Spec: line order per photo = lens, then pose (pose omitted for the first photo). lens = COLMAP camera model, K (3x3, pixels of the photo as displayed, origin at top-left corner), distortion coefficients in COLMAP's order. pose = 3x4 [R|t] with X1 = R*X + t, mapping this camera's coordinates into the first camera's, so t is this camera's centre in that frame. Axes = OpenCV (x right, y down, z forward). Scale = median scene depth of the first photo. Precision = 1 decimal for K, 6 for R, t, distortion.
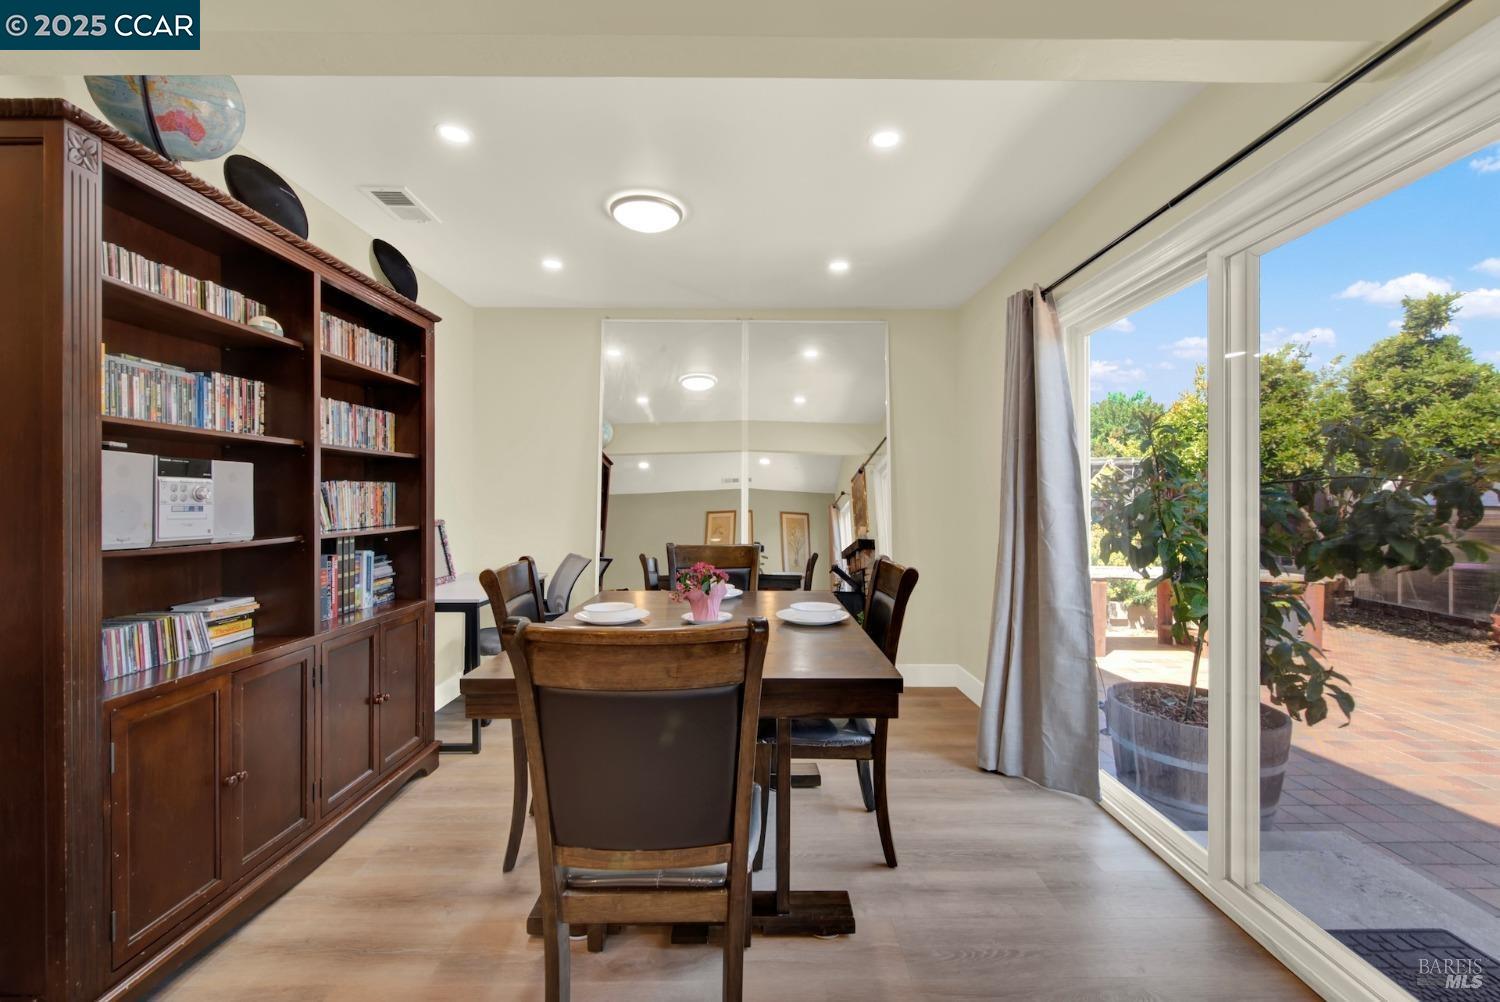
lens RADIAL K [[616.9, 0, 751.4], [0, 616.9, 499.8], [0, 0, 1]] dist [-0.001308, -0.000301]
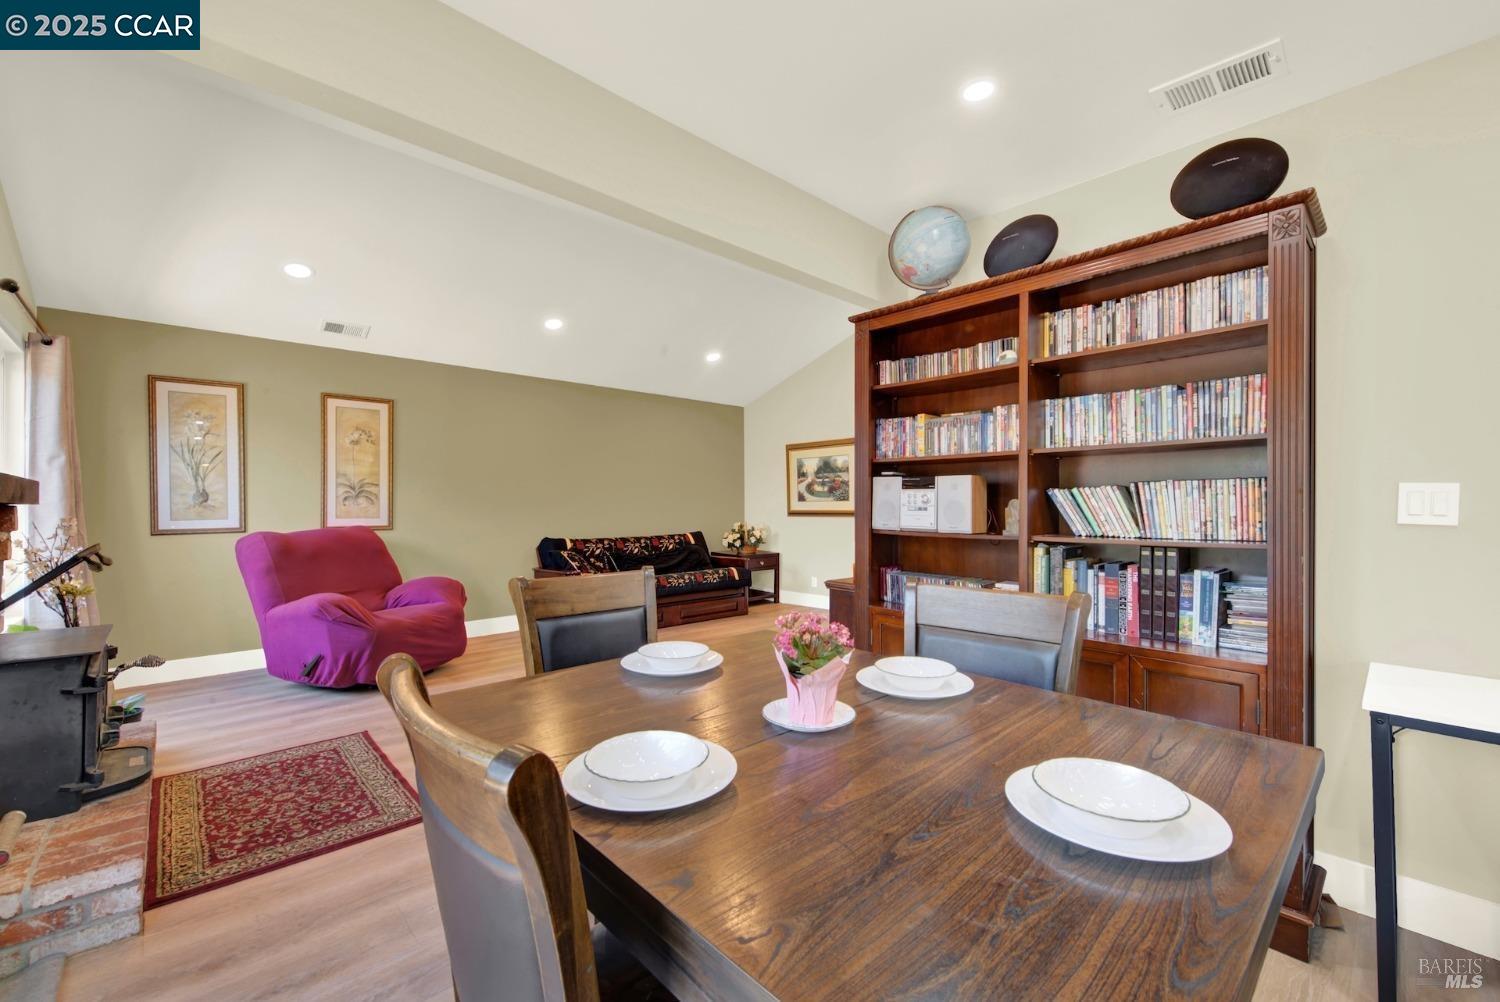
lens RADIAL K [[619.2, 0, 758.6], [0, 619.2, 511.7], [0, 0, 1]] dist [-0.000399, -0.000388]
pose [[-0.727186, 0.003202, -0.686433, 0.419165], [-0.004494, 0.999945, 0.009424, 0.007941], [0.686426, 0.009938, -0.727132, 1.659216]]
